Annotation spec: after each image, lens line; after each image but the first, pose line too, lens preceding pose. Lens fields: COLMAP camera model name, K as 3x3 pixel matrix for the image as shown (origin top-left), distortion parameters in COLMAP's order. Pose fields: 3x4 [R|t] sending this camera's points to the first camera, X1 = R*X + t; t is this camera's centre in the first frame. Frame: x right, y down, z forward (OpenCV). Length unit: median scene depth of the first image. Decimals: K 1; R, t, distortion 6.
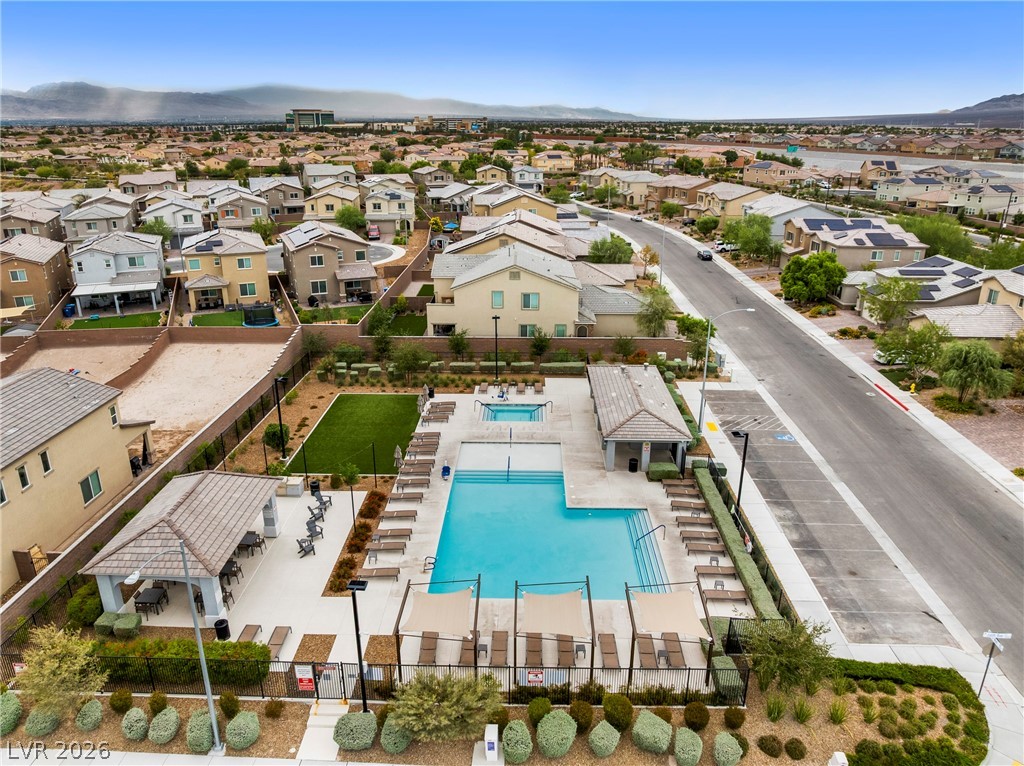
lens RADIAL K [[711.6, 0, 512.0], [0, 711.6, 383.0], [0, 0, 1]] dist [-0.036080, -0.001404]
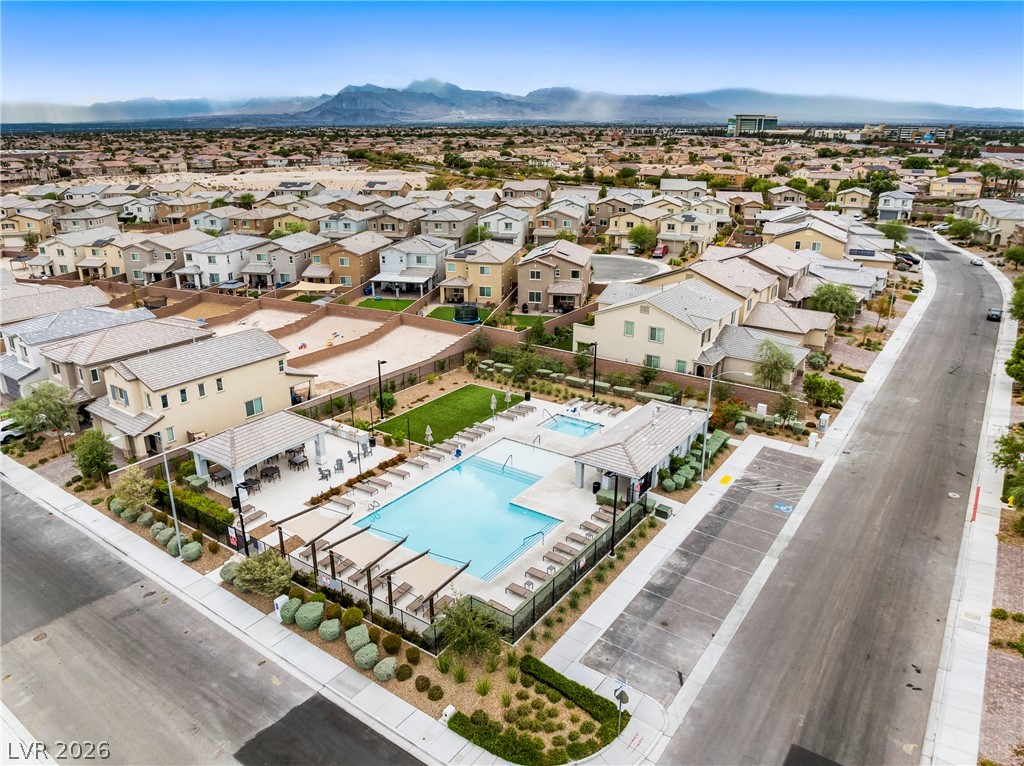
lens RADIAL K [[711.6, 0, 512.0], [0, 711.6, 383.0], [0, 0, 1]] dist [-0.036080, -0.001404]
pose [[0.834655, 0.184292, -0.519026, 0.351381], [-0.186506, 0.981256, 0.048494, -0.045326], [0.518235, 0.056326, 0.853382, -0.031066]]
